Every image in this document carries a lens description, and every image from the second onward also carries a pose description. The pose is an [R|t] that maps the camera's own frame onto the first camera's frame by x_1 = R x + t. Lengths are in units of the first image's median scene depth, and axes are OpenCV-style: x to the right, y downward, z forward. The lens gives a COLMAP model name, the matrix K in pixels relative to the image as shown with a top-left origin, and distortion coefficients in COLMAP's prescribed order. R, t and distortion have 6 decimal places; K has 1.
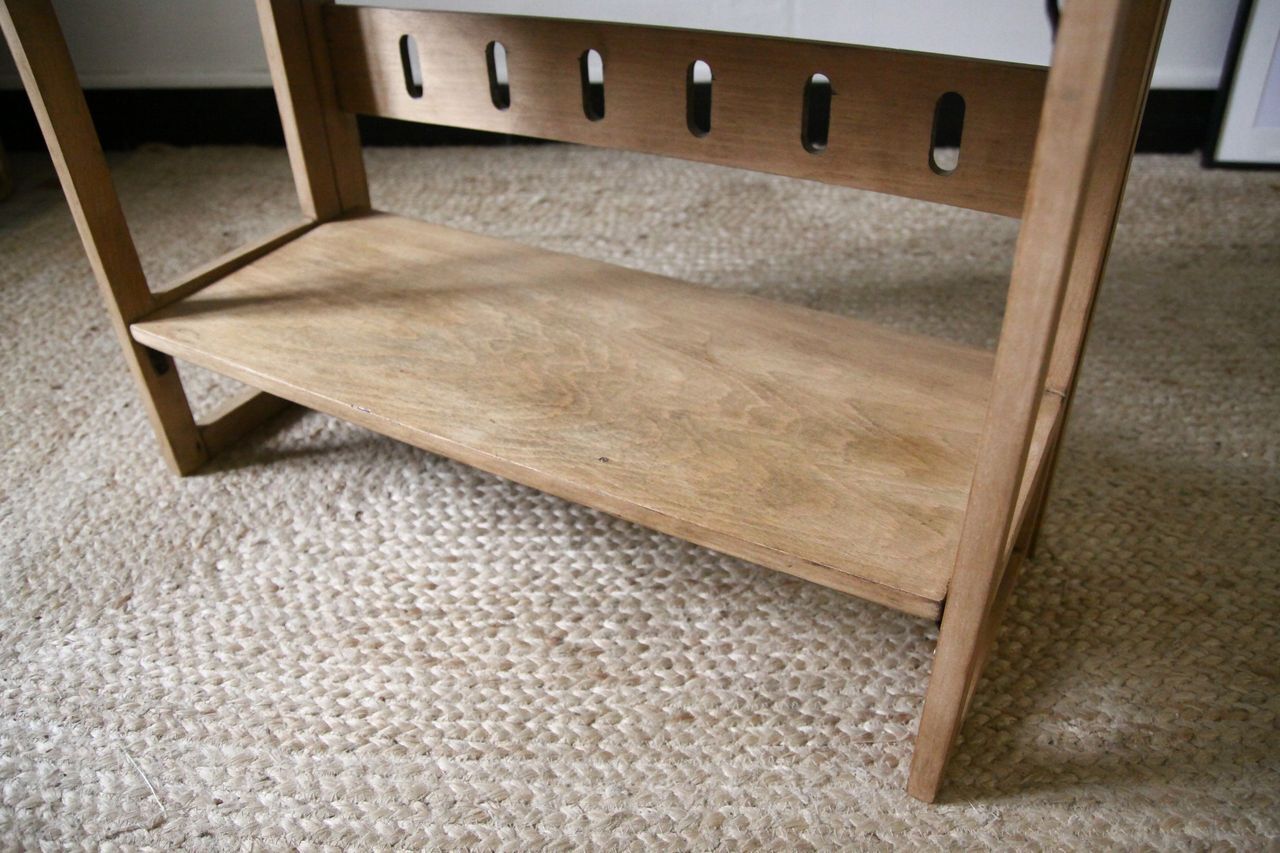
lens RADIAL K [[993.5, 0, 647.0], [0, 993.5, 425.3], [0, 0, 1]] dist [-0.183401, 0.166300]
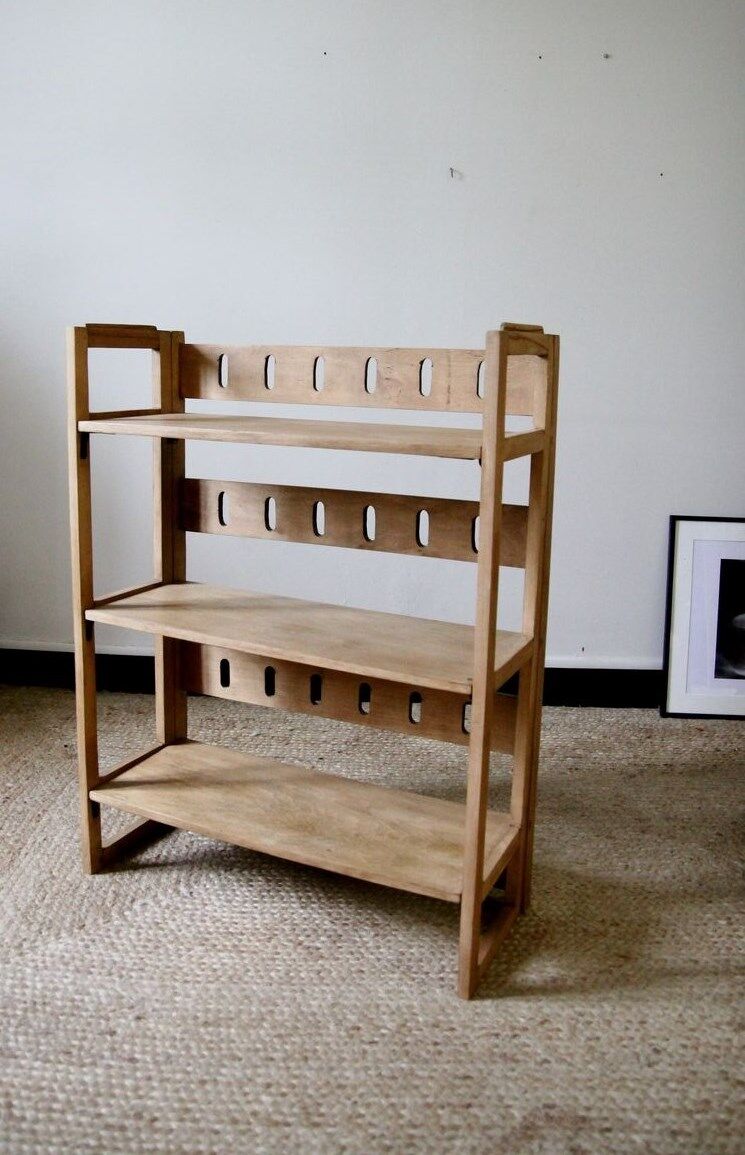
lens RADIAL K [[981.4, 0, 302.6], [0, 981.4, 543.7], [0, 0, 1]] dist [-0.089192, 0.001977]
pose [[0.999282, 0.029926, 0.023252, -0.162285], [-0.018433, 0.919891, -0.391740, 0.244707], [-0.033112, 0.391030, 0.919782, -1.308898]]
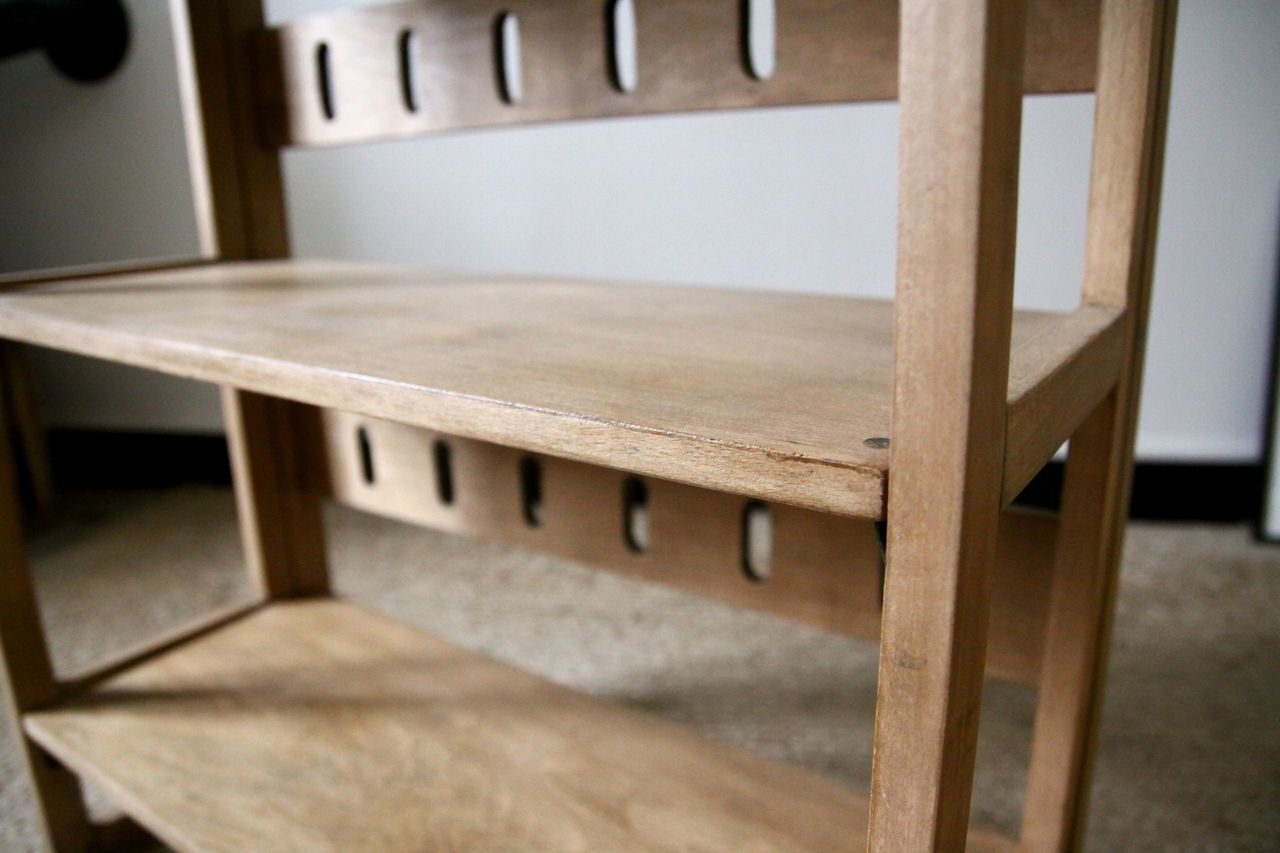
lens RADIAL K [[951.9, 0, 640.0], [0, 951.9, 426.5], [0, 0, 1]] dist [-0.060583, 0.001255]
pose [[0.995505, 0.022453, -0.092007, 0.145163], [-0.050465, 0.947844, -0.314715, -0.134537], [0.080142, 0.317944, 0.944716, 0.122945]]
